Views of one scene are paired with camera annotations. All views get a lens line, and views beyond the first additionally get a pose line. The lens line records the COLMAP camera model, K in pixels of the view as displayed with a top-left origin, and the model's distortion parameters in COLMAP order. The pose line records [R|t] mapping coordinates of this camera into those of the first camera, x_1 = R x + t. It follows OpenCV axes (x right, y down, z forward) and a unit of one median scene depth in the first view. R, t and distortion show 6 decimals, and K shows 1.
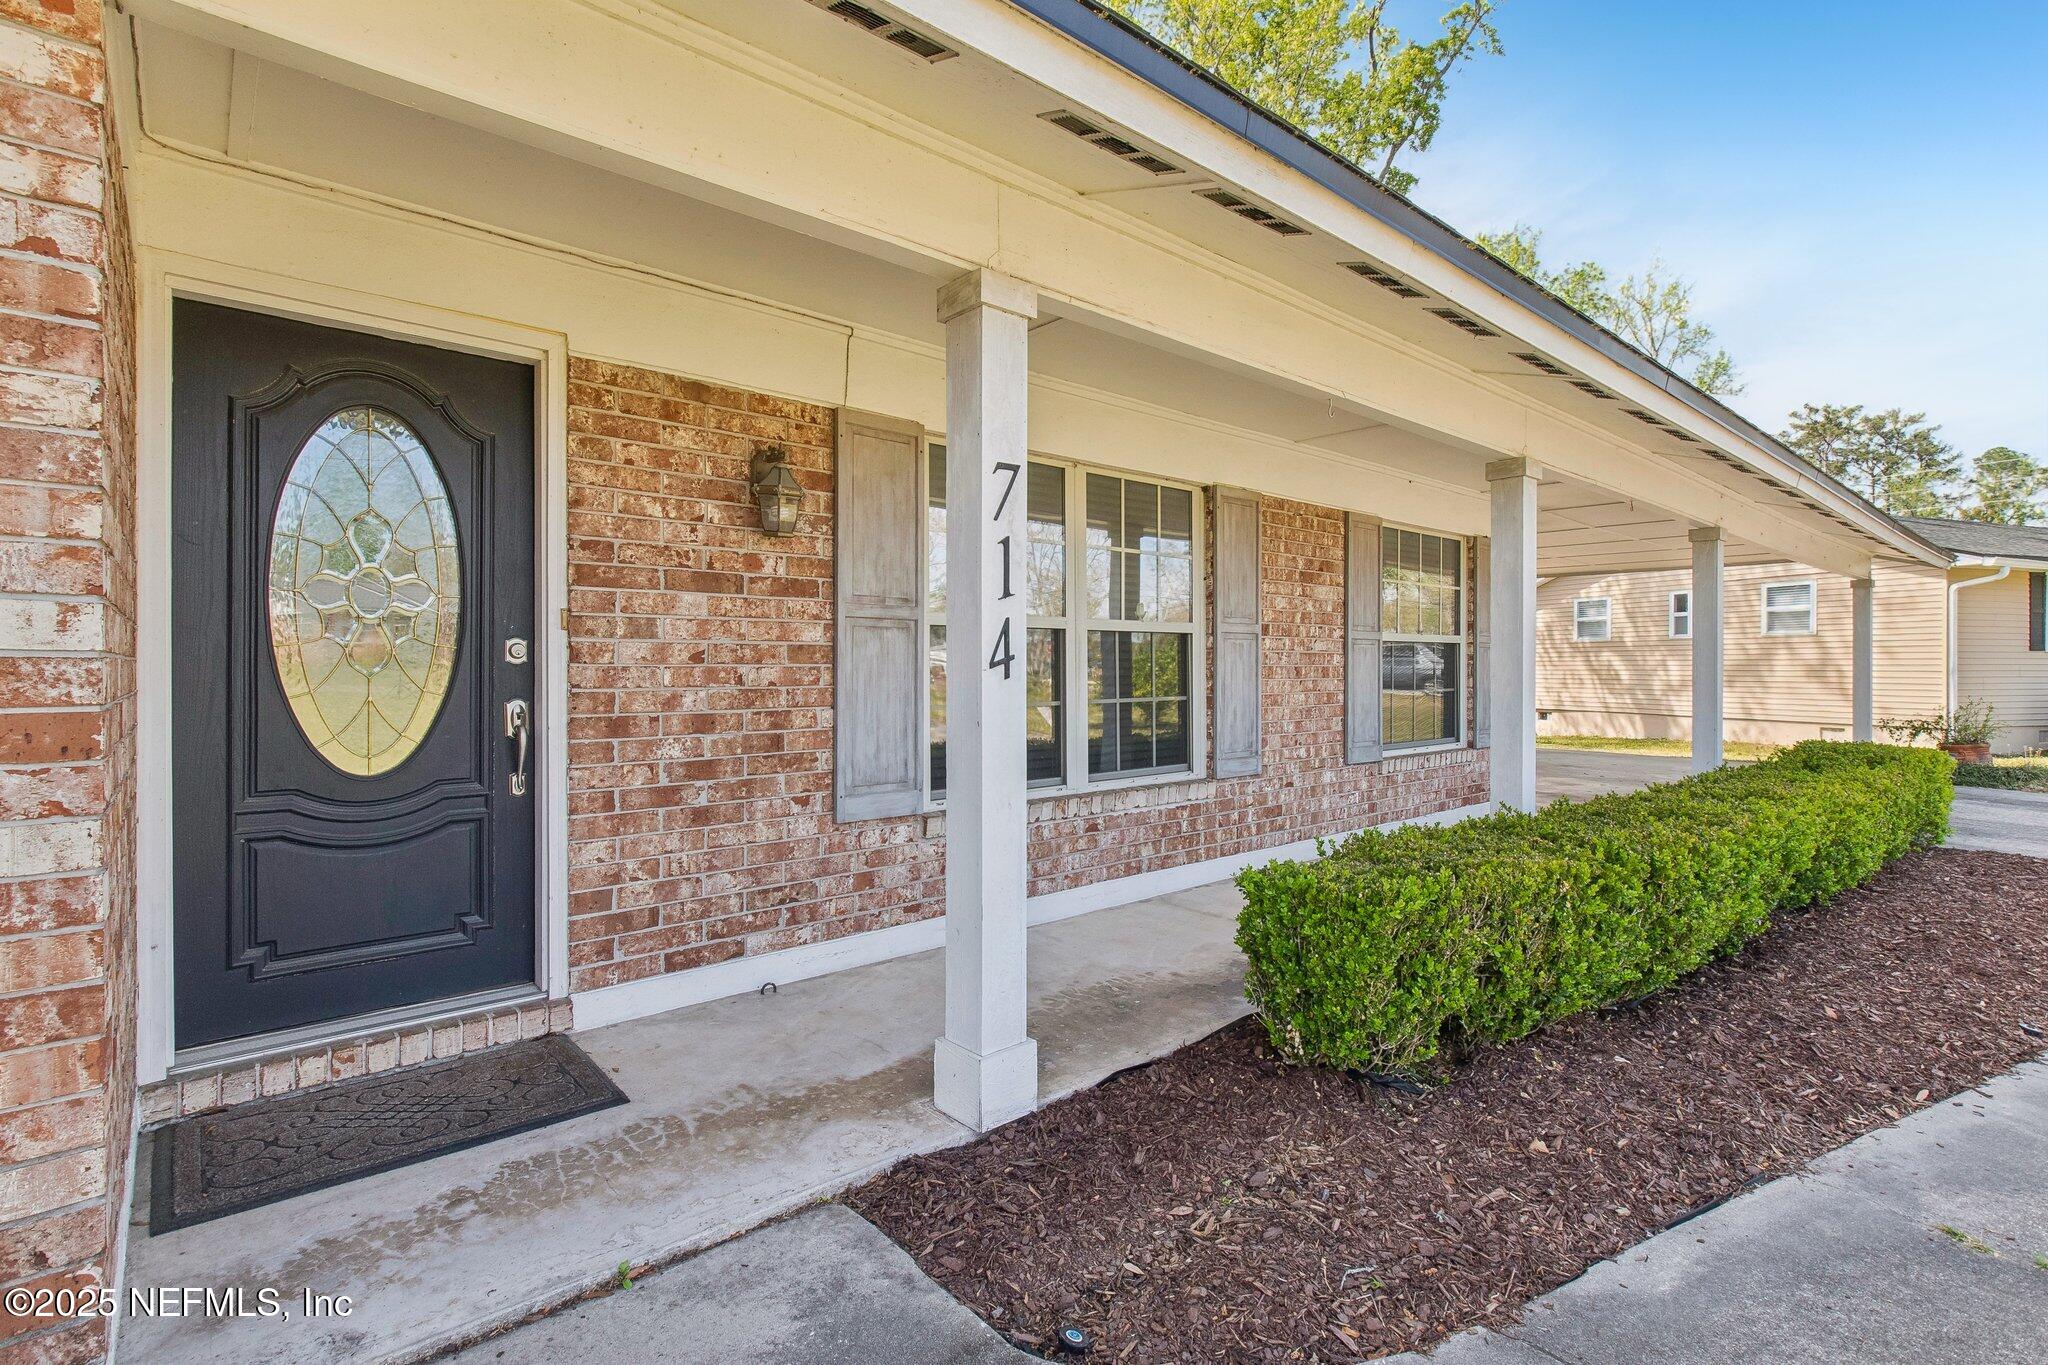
lens RADIAL K [[961.5, 0, 1022.6], [0, 961.5, 668.0], [0, 0, 1]] dist [-0.000739, 0.000009]
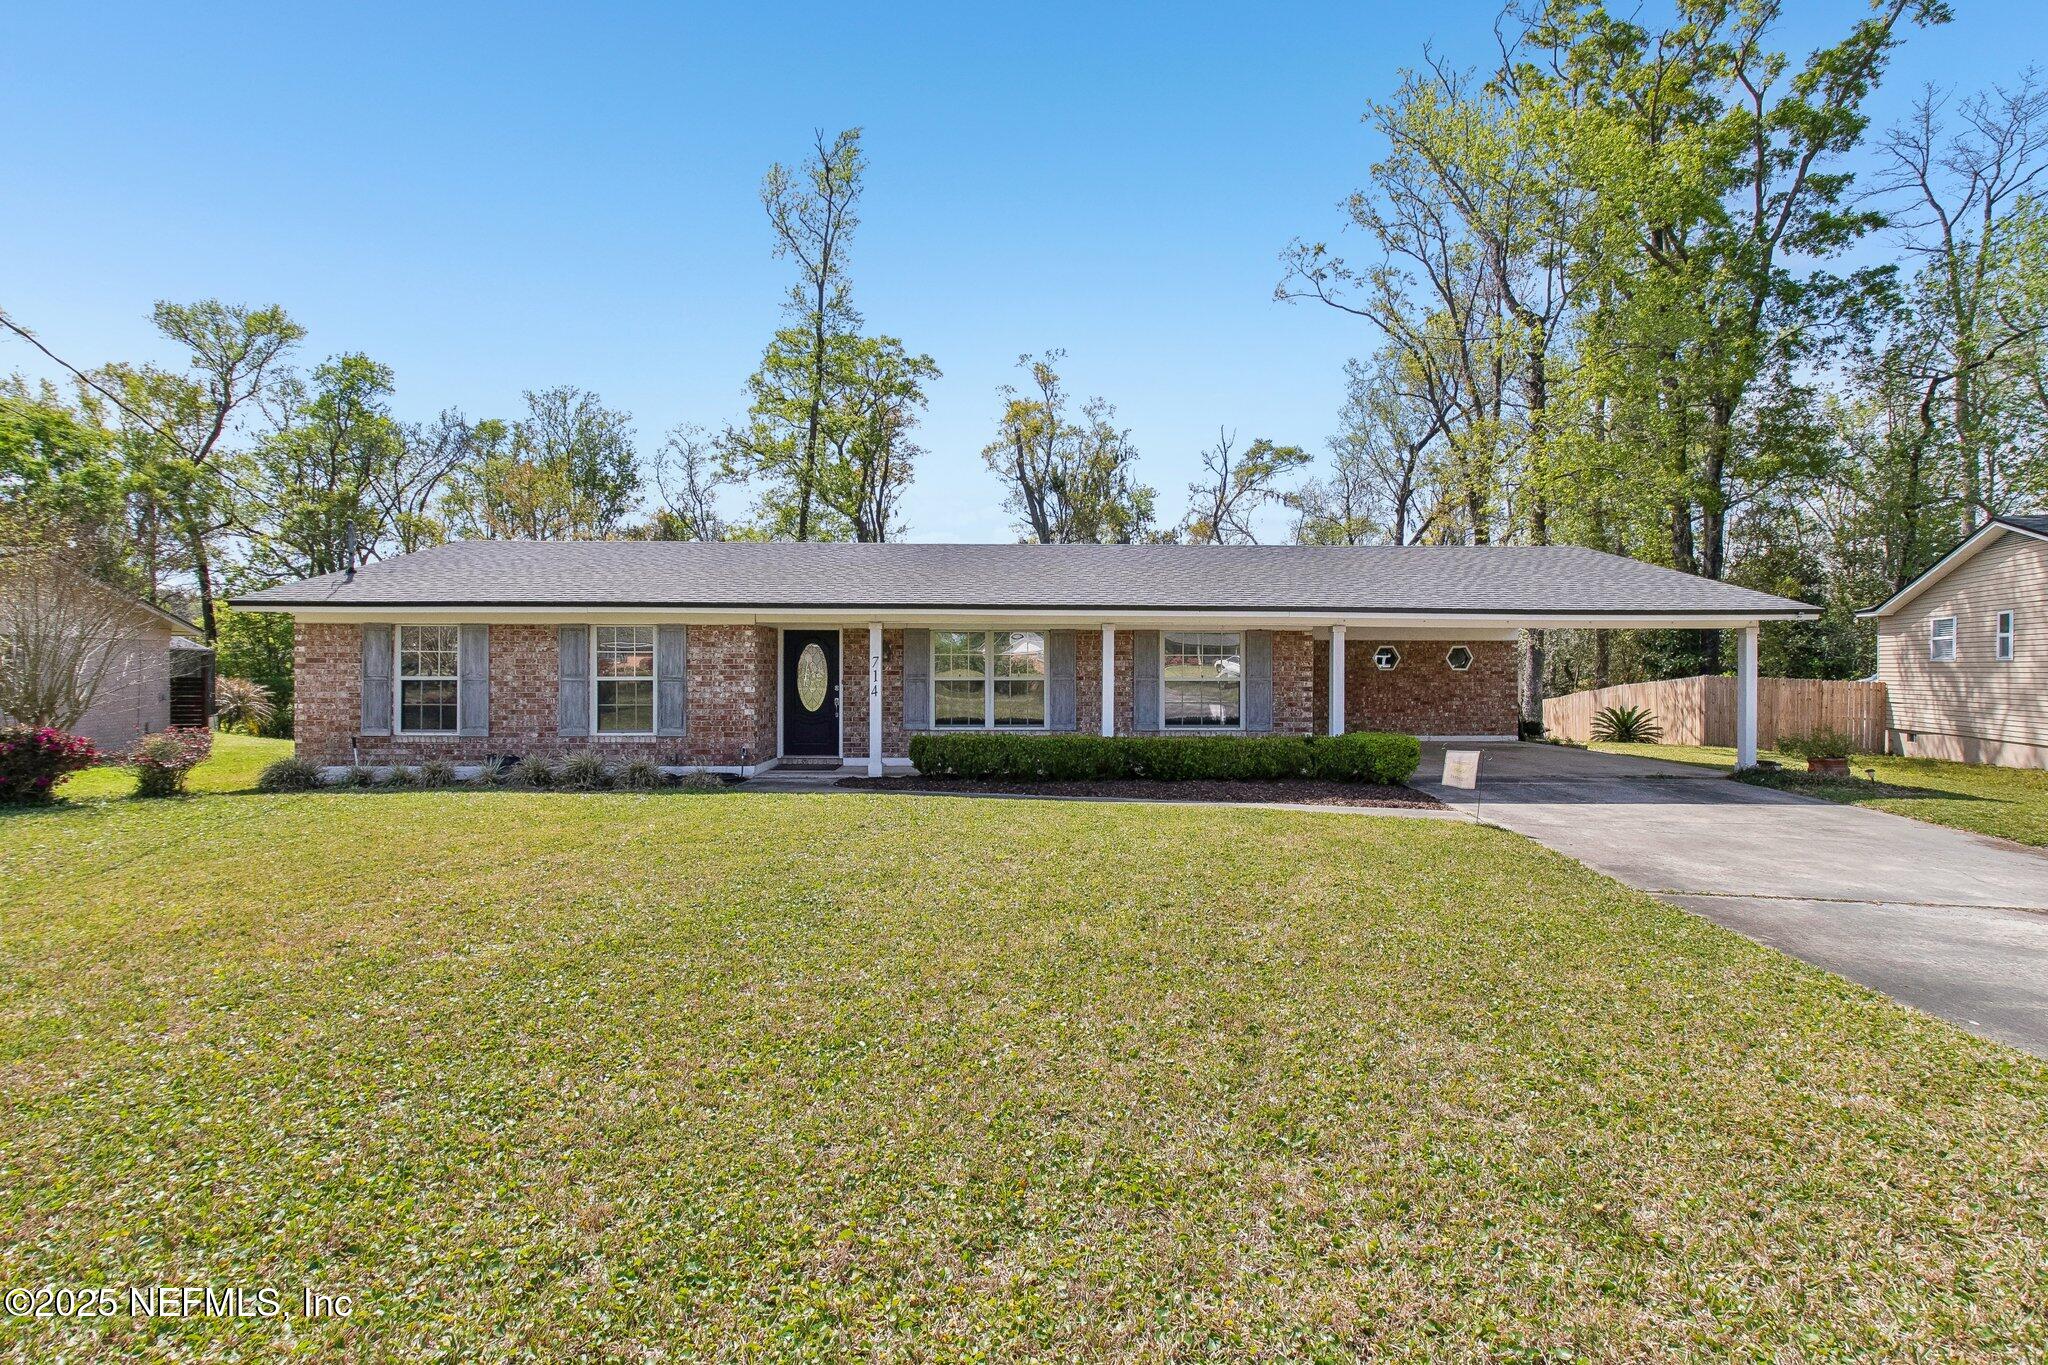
lens RADIAL K [[900.4, 0, 1025.0], [0, 900.4, 667.7], [0, 0, 1]] dist [-0.002277, 0.000451]
pose [[0.772617, 0.002432, -0.634868, 1.819618], [-0.003124, 0.999995, 0.000029, -0.072125], [0.634865, 0.001961, 0.772621, -1.128663]]
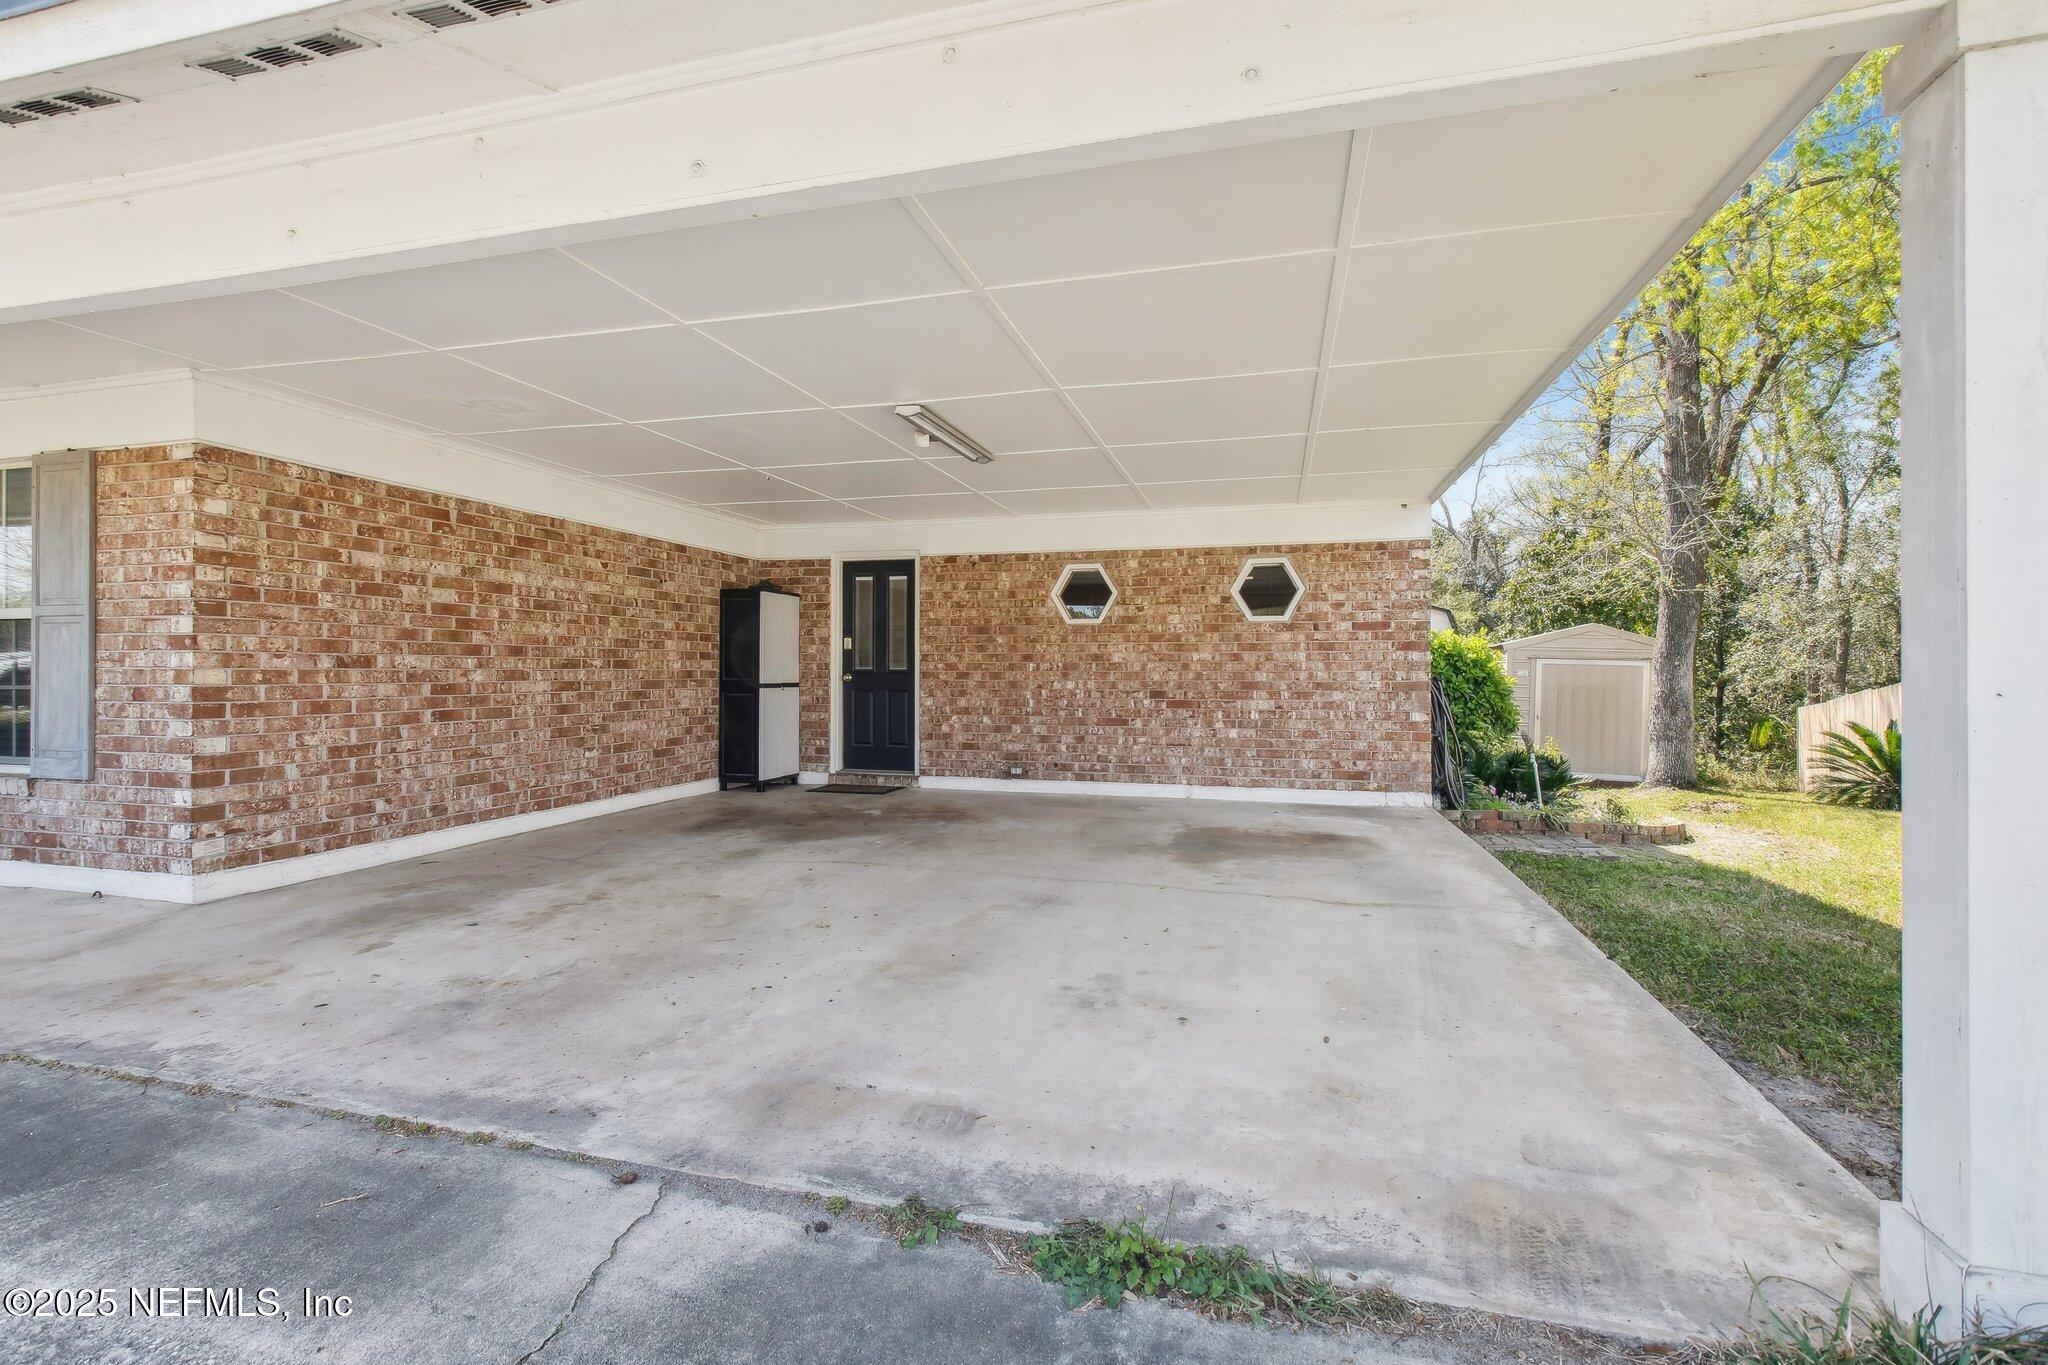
lens RADIAL K [[900.4, 0, 1025.0], [0, 900.4, 667.7], [0, 0, 1]] dist [-0.002277, 0.000451]
pose [[0.555707, -0.001508, -0.831377, 1.835219], [-0.002943, 0.999989, -0.003780, 0.011909], [0.831373, 0.004548, 0.555696, 1.654564]]
